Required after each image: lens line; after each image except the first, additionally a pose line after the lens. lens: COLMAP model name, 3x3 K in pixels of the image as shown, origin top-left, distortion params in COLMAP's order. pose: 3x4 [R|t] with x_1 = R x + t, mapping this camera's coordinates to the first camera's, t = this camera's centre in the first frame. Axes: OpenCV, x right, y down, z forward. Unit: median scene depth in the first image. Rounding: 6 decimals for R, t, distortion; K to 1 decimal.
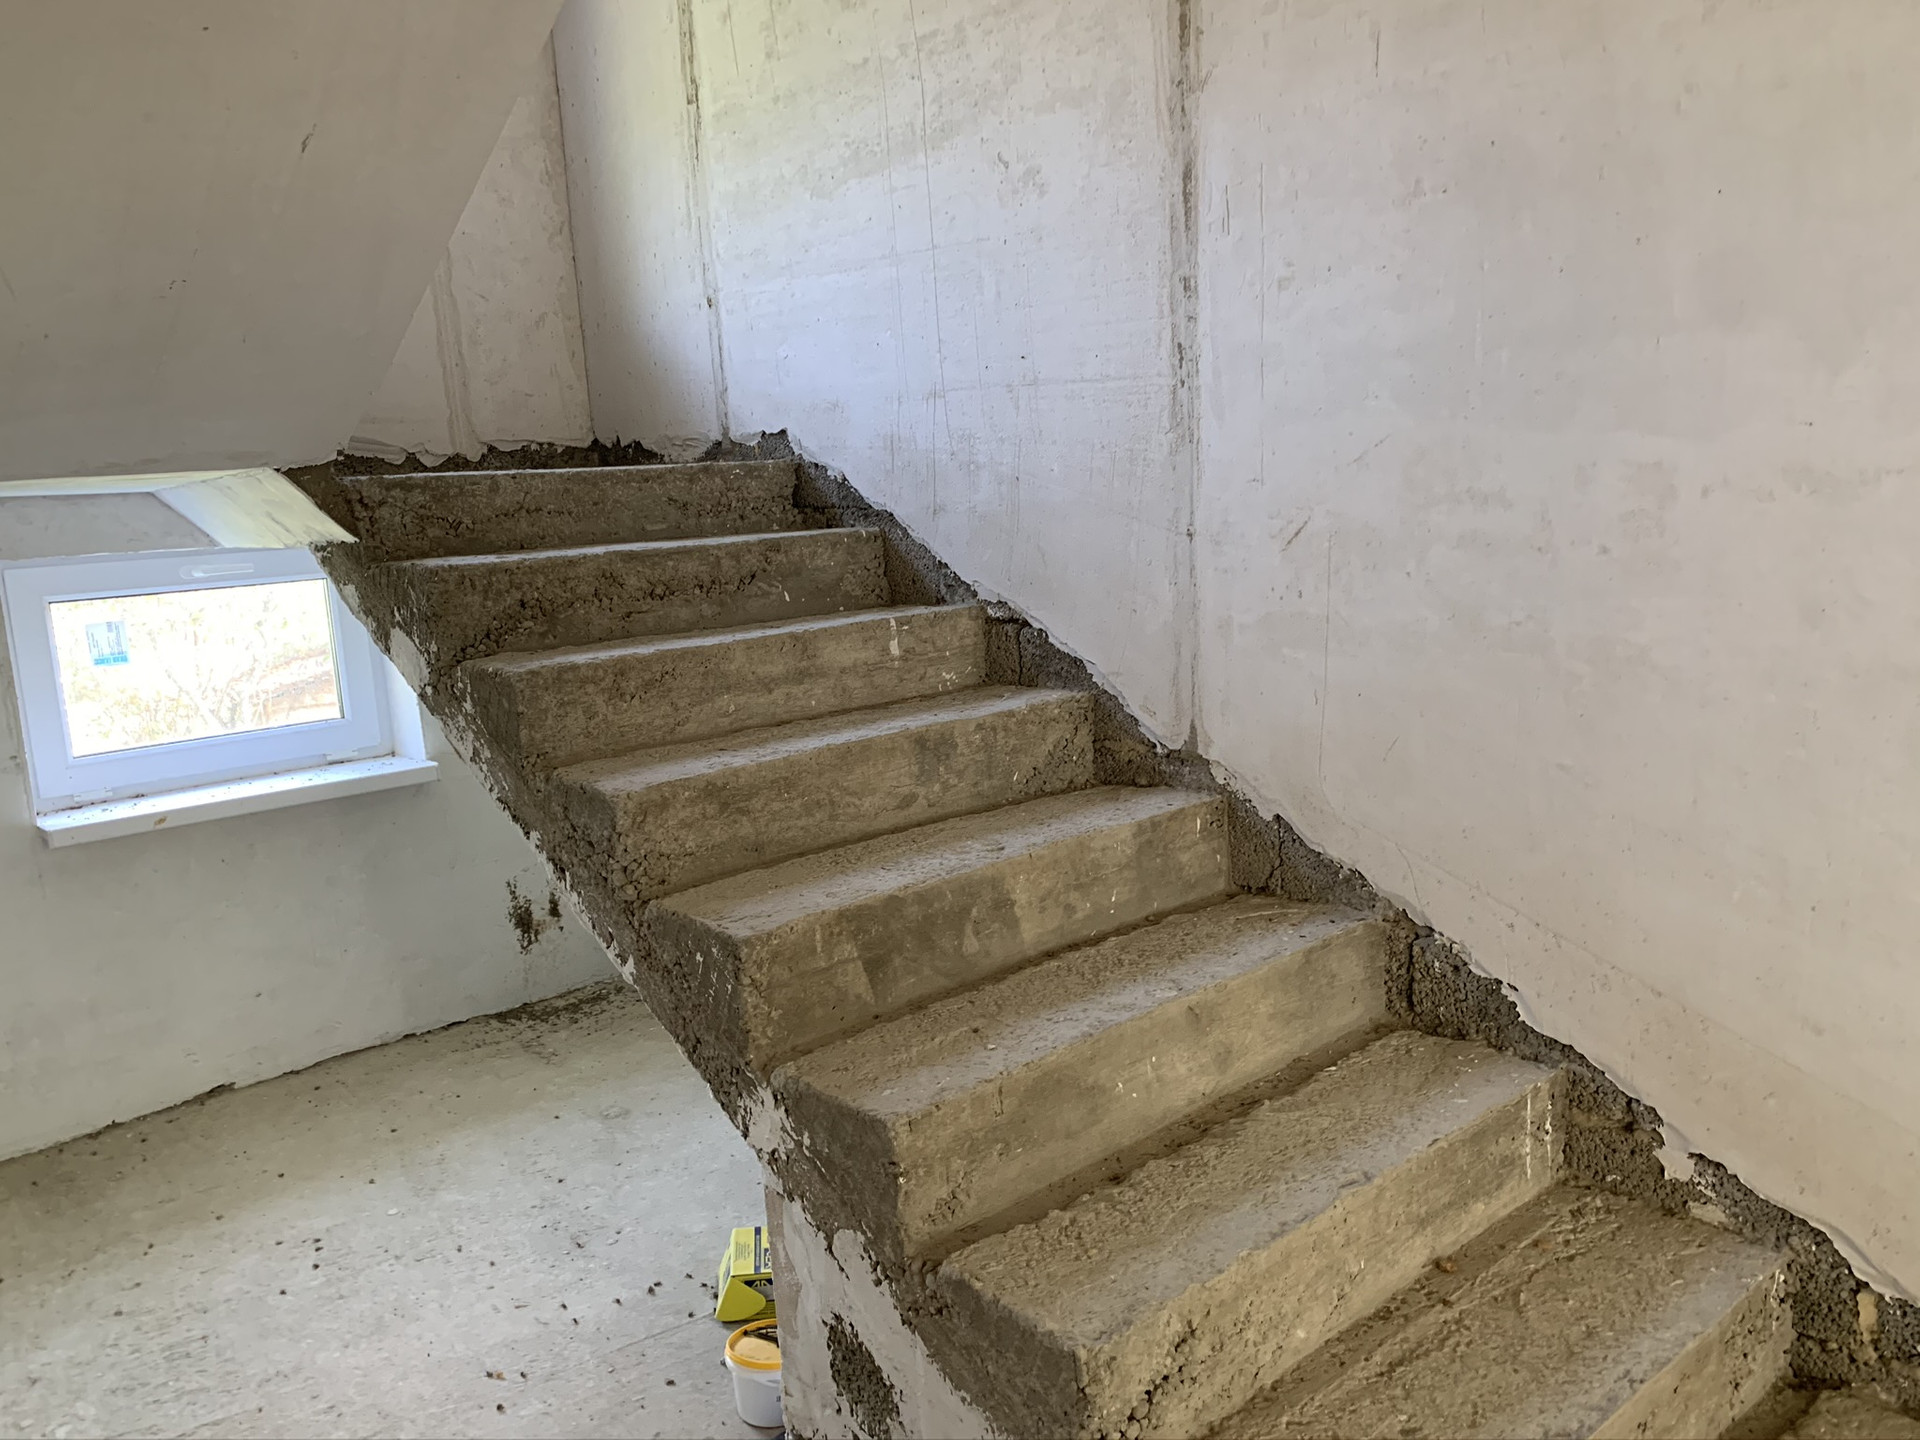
lens RADIAL K [[1485.0, 0, 960.0], [0, 1485.0, 720.0], [0, 0, 1]] dist [0.199951, -0.578431]
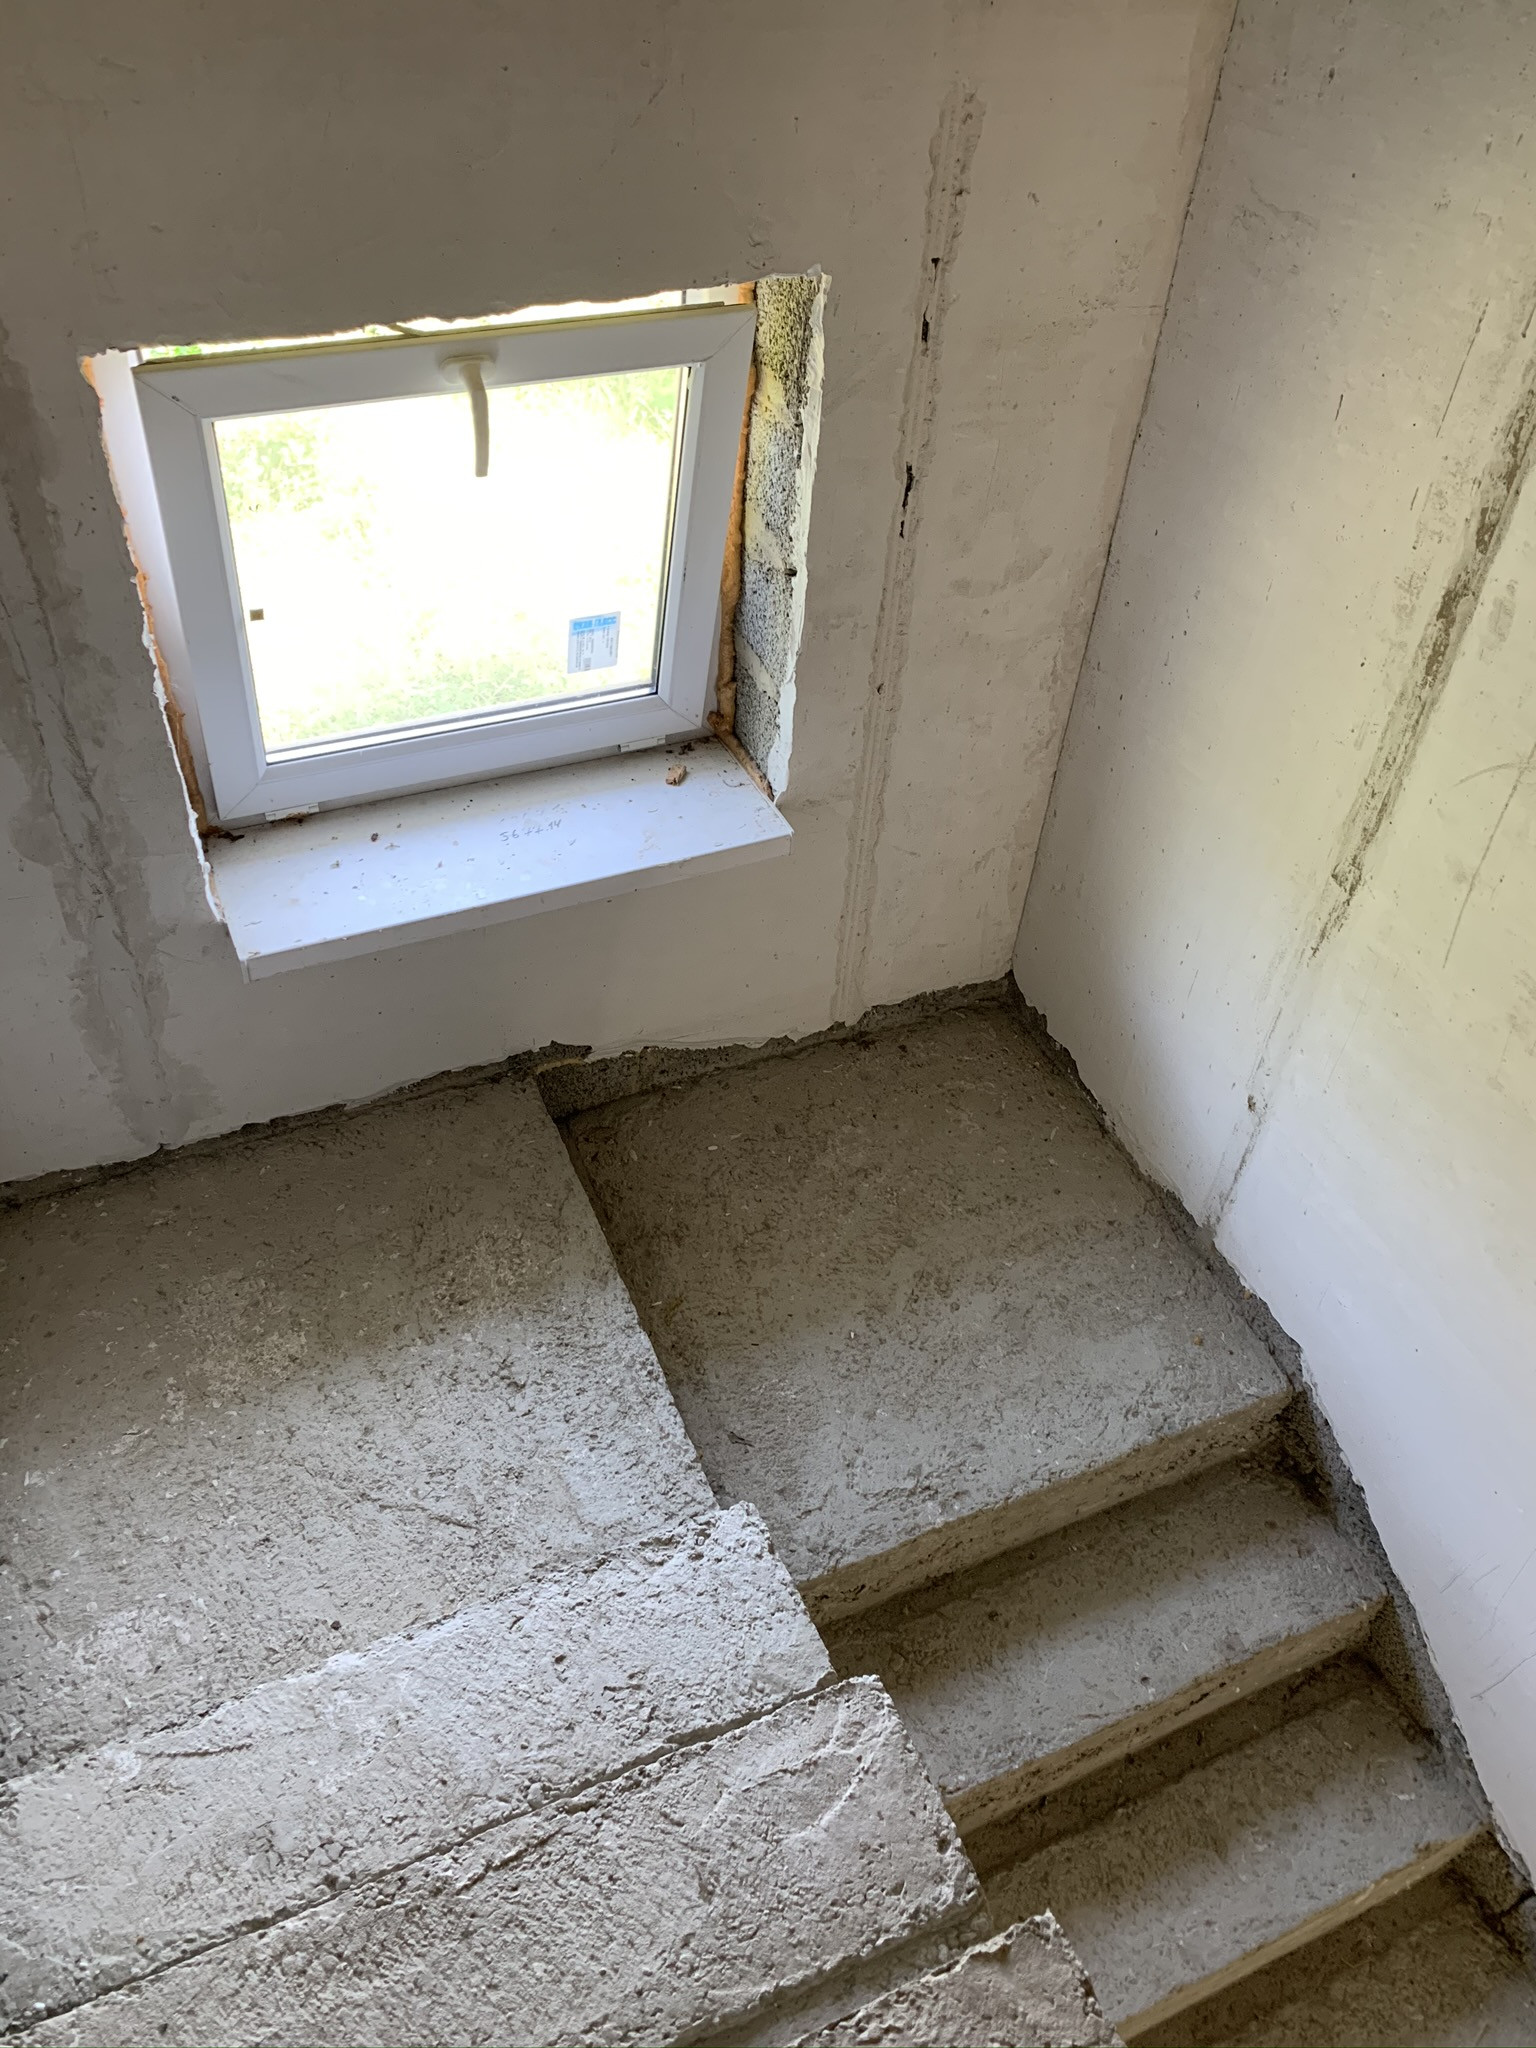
lens RADIAL K [[1584.0, 0, 774.4], [0, 1584.0, 1006.7], [0, 0, 1]] dist [0.199951, -0.578431]
pose [[0.952812, 0.283361, -0.108882, -0.427400], [-0.171511, 0.798463, 0.577096, -0.971020], [0.250465, -0.531190, 0.809385, 0.553243]]
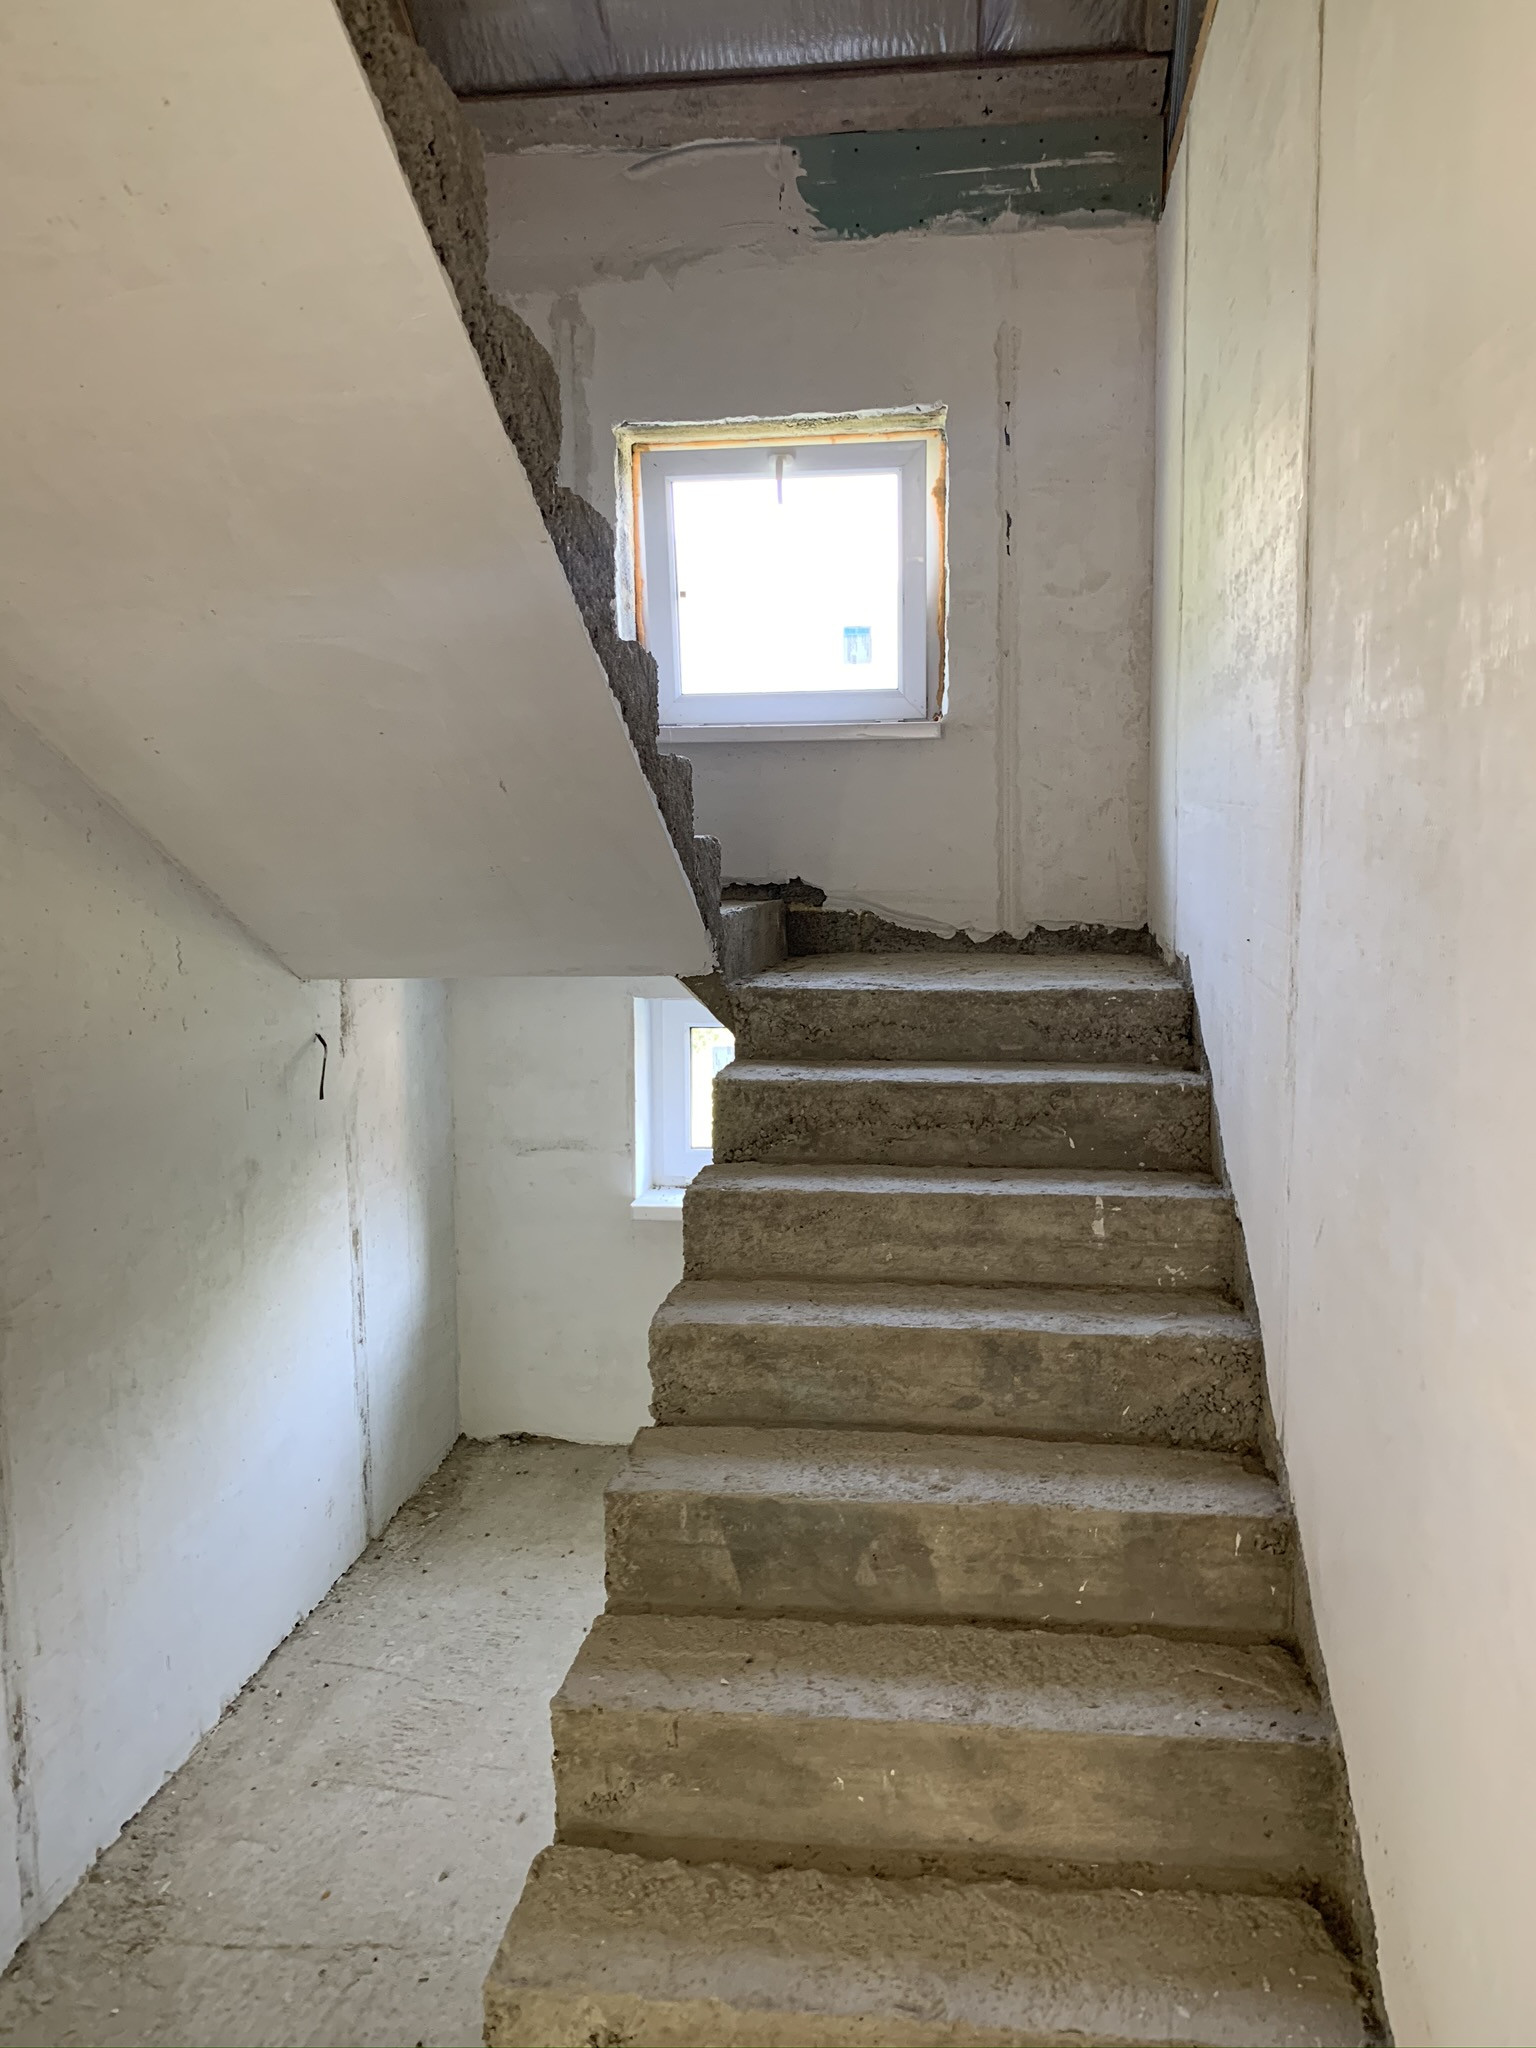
lens RADIAL K [[1584.0, 0, 774.4], [0, 1584.0, 1006.7], [0, 0, 1]] dist [0.199951, -0.578431]
pose [[0.666154, 0.129499, -0.734486, 0.606130], [-0.152091, 0.987703, 0.036202, -0.215444], [0.730142, 0.087593, 0.677658, 0.186664]]
